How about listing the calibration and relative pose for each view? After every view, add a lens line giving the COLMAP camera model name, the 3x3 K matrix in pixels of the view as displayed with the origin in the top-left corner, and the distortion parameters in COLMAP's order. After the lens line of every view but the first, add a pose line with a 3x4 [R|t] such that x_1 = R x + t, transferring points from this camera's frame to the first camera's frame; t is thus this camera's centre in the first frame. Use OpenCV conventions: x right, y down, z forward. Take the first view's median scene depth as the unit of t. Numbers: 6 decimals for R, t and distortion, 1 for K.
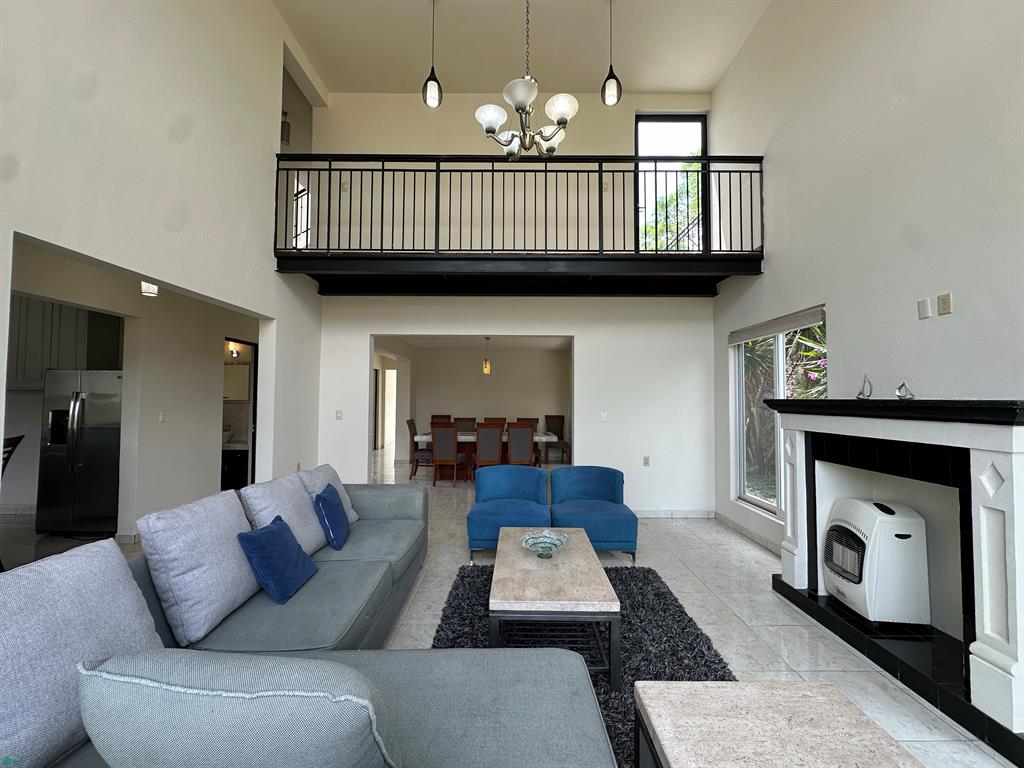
lens RADIAL K [[407.7, 0, 511.2], [0, 407.7, 383.5], [0, 0, 1]] dist [-0.001815, 0.000132]
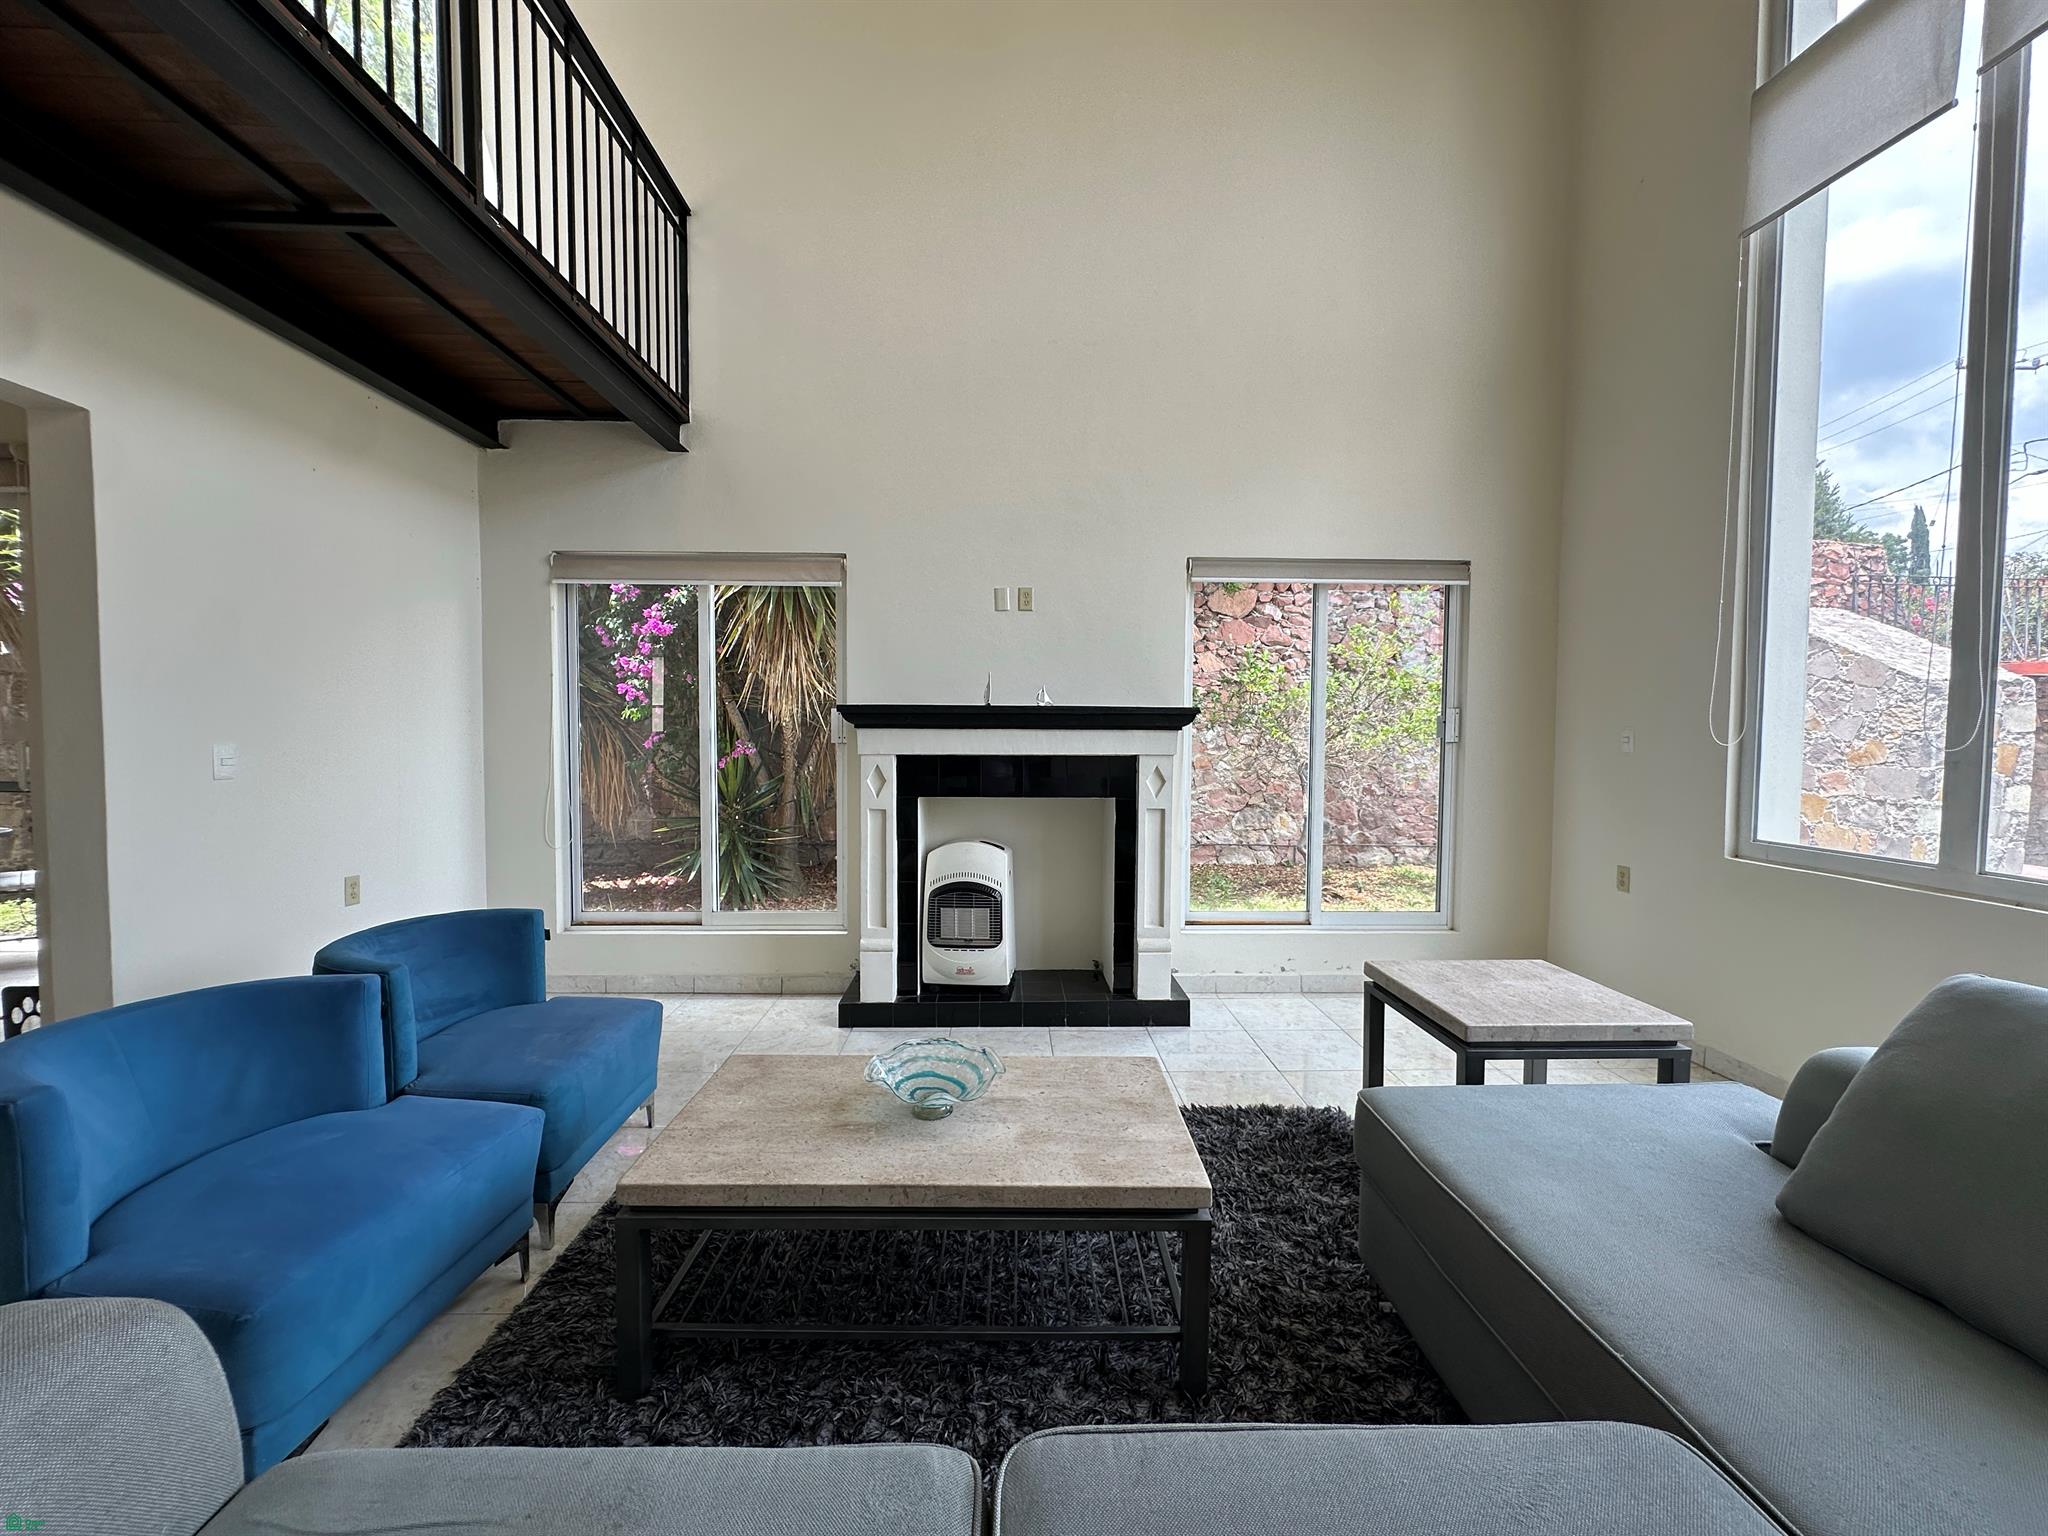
lens RADIAL K [[815.4, 0, 1023.7], [0, 815.4, 771.6], [0, 0, 1]] dist [-0.001815, 0.000132]
pose [[-0.024531, -0.051589, 0.998367, -0.645768], [-0.042153, 0.997833, 0.050526, 0.079468], [-0.998810, -0.040845, -0.026653, 0.965081]]
